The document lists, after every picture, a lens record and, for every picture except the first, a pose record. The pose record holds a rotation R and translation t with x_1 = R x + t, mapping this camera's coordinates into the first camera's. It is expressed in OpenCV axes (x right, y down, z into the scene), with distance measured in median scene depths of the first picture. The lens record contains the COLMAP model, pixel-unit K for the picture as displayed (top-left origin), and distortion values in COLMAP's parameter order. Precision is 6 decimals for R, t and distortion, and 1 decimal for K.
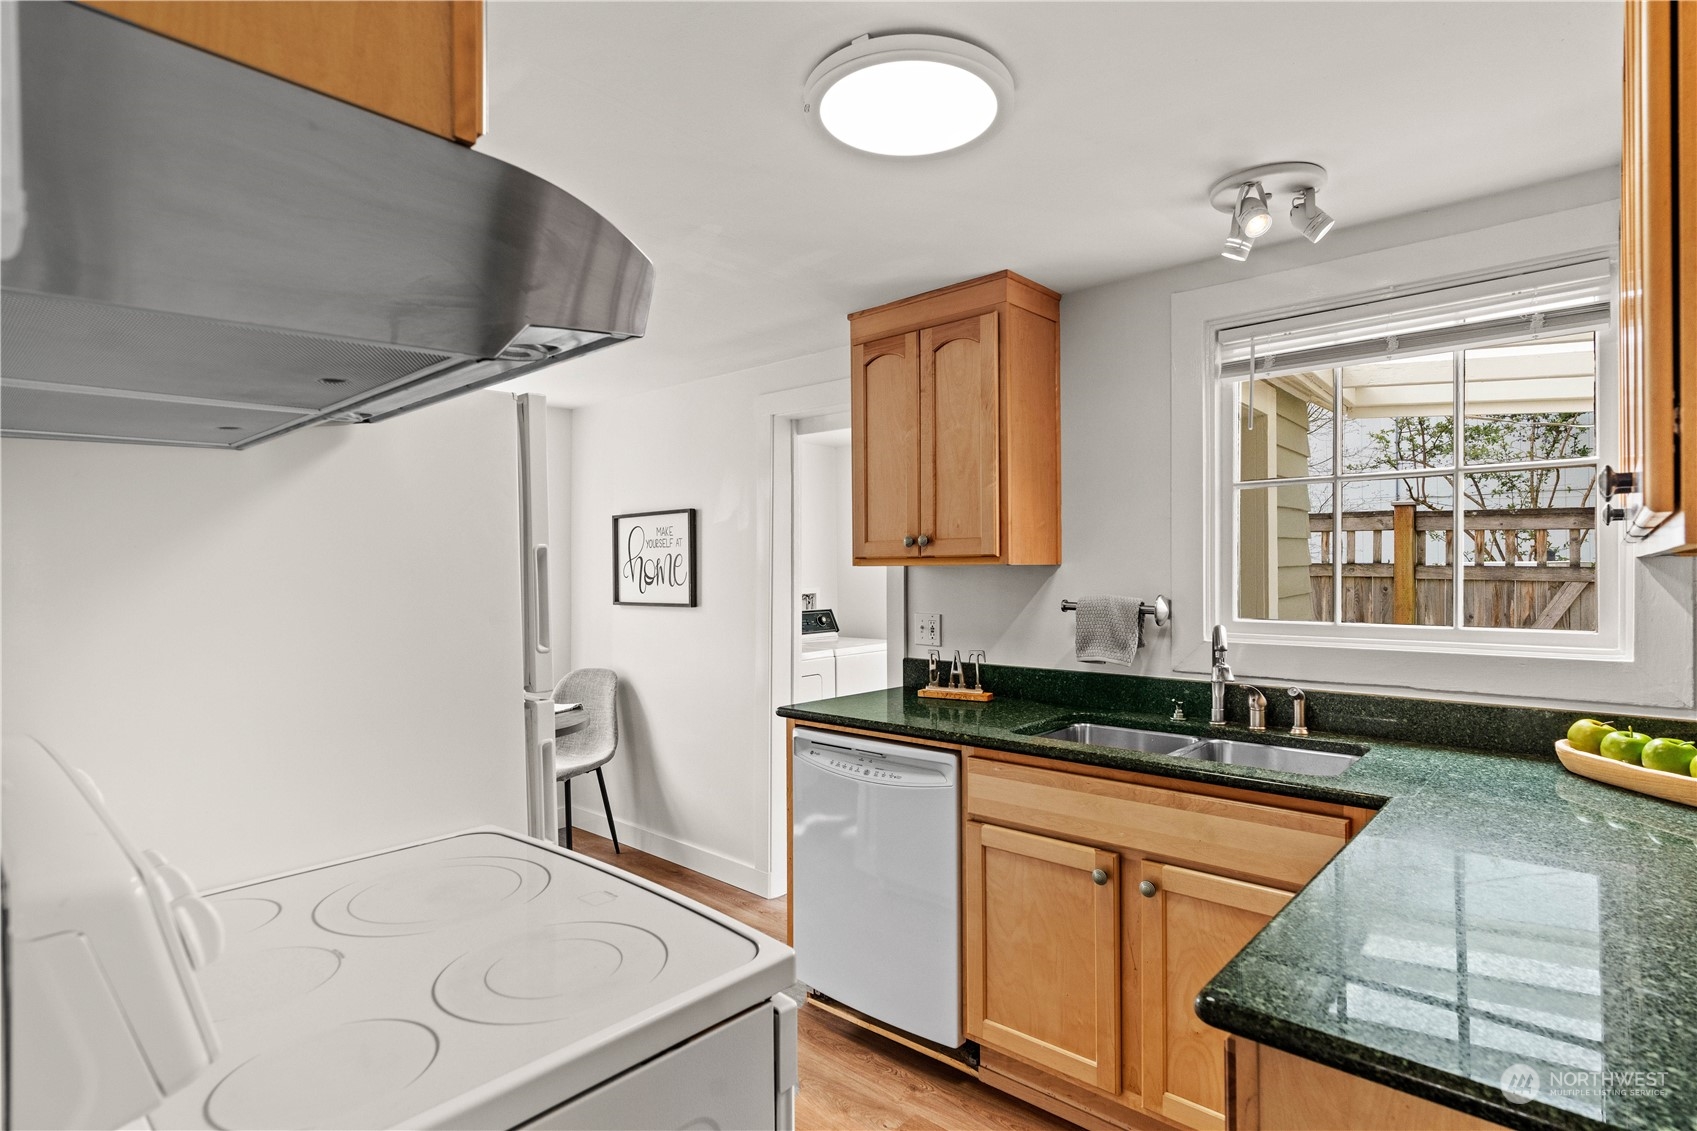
lens RADIAL K [[866.9, 0, 849.9], [0, 866.9, 570.8], [0, 0, 1]] dist [-0.000502, -0.000005]
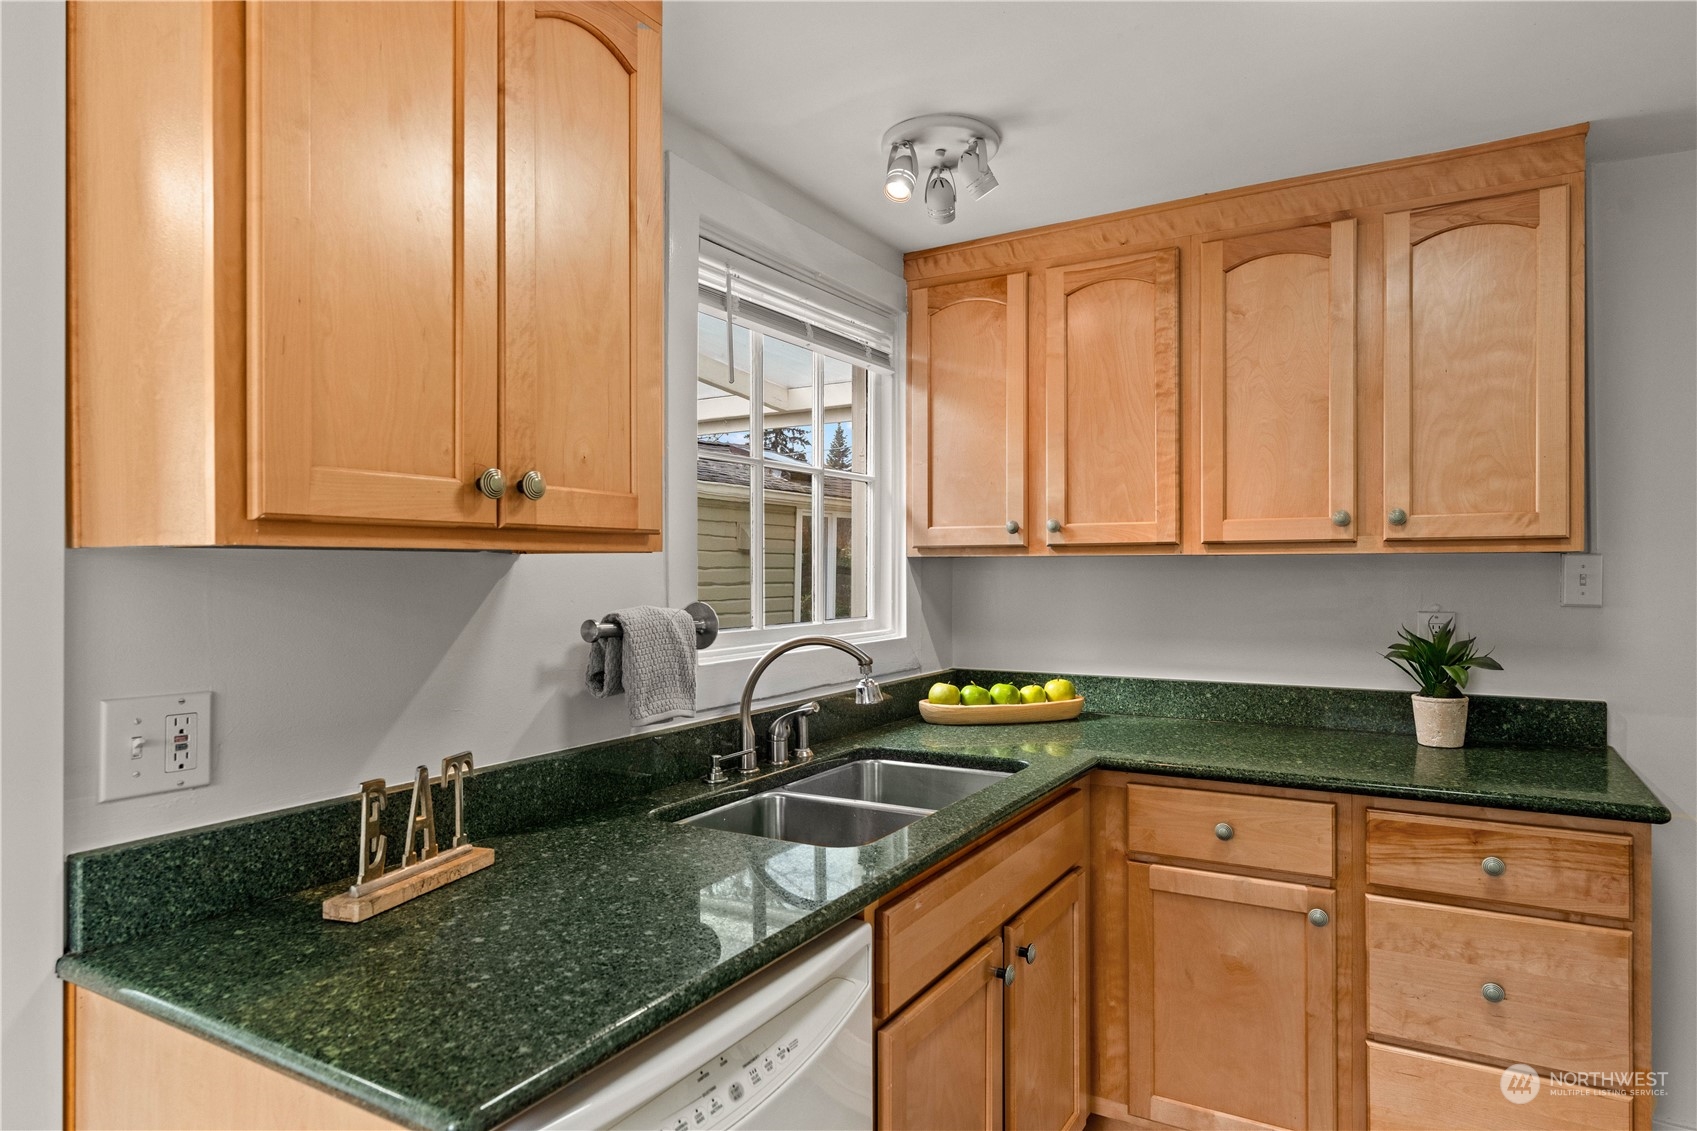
lens RADIAL K [[1005.0, 0, 849.8], [0, 1005.0, 561.4], [0, 0, 1]] dist [-0.008745, -0.001378]
pose [[-0.197110, 0.013301, 0.980291, -0.269220], [0.010143, 0.999882, -0.011527, 0.004231], [-0.980329, 0.007671, -0.197222, 0.660763]]
